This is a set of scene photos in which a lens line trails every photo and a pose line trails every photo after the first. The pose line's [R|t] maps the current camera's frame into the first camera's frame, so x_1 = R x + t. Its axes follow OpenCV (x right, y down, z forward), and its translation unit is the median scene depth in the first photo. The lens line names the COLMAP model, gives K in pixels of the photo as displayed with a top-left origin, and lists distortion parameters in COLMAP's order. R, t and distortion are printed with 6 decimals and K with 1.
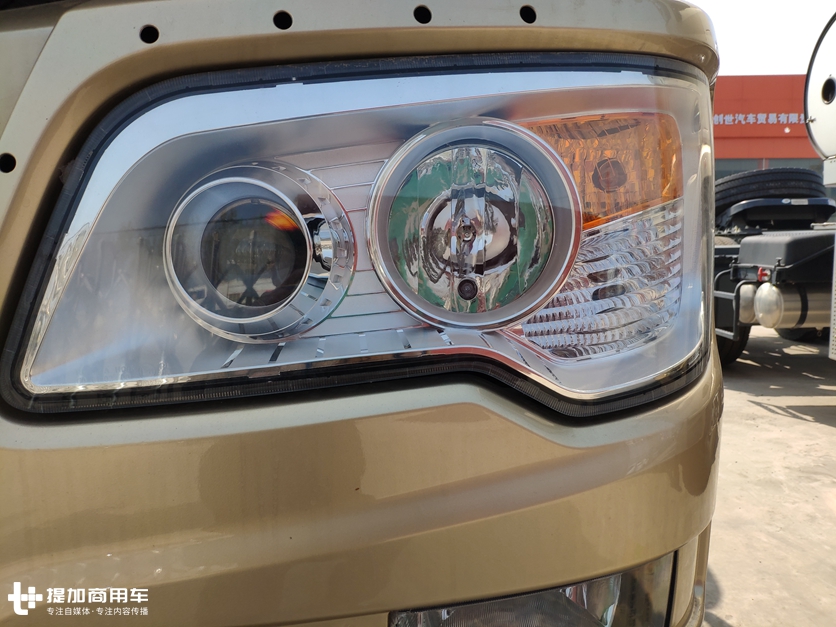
lens RADIAL K [[659.7, 0, 418.0], [0, 659.7, 313.5], [0, 0, 1]] dist [0.066499, -0.124189]
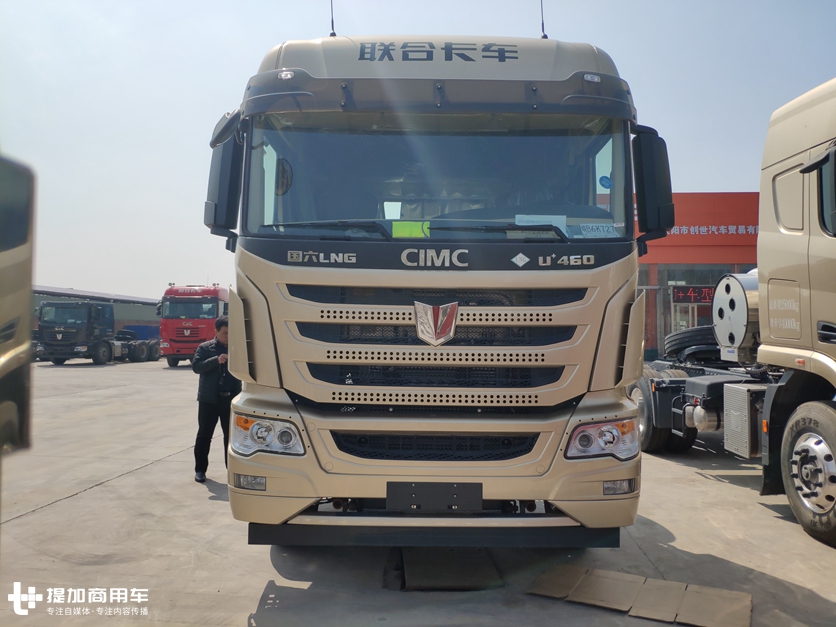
lens RADIAL K [[640.5, 0, 418.0], [0, 640.5, 313.5], [0, 0, 1]] dist [0.234845, -0.539878]
pose [[0.999911, 0.009996, 0.008808, -0.269514], [-0.008865, 0.992707, -0.120230, -0.074364], [-0.009946, 0.120141, 0.992707, -0.822292]]
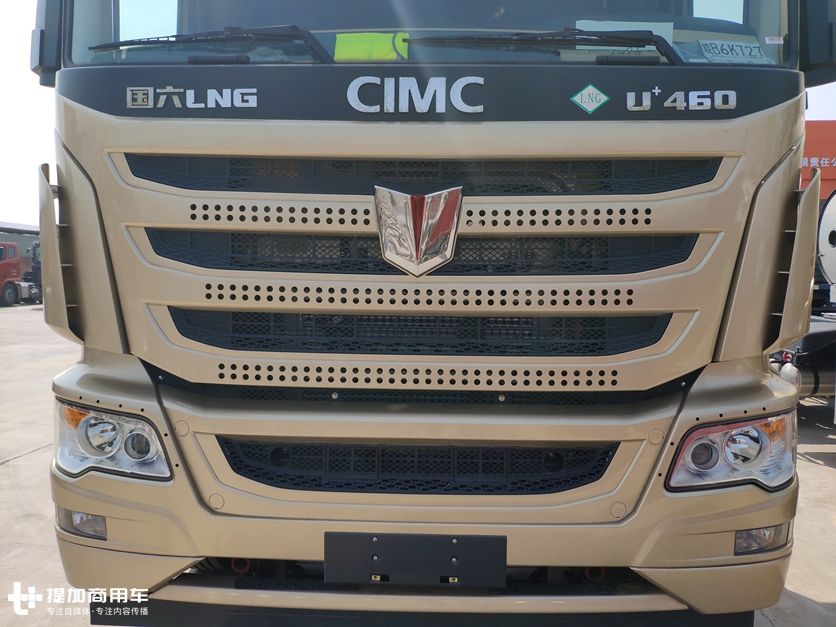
lens RADIAL K [[659.7, 0, 418.0], [0, 659.7, 313.5], [0, 0, 1]] dist [0.066499, -0.124189]
pose [[0.999886, 0.009709, -0.011542, -0.230185], [-0.010095, 0.999377, -0.033819, -0.094603], [0.011206, 0.033932, 0.999361, -0.389482]]
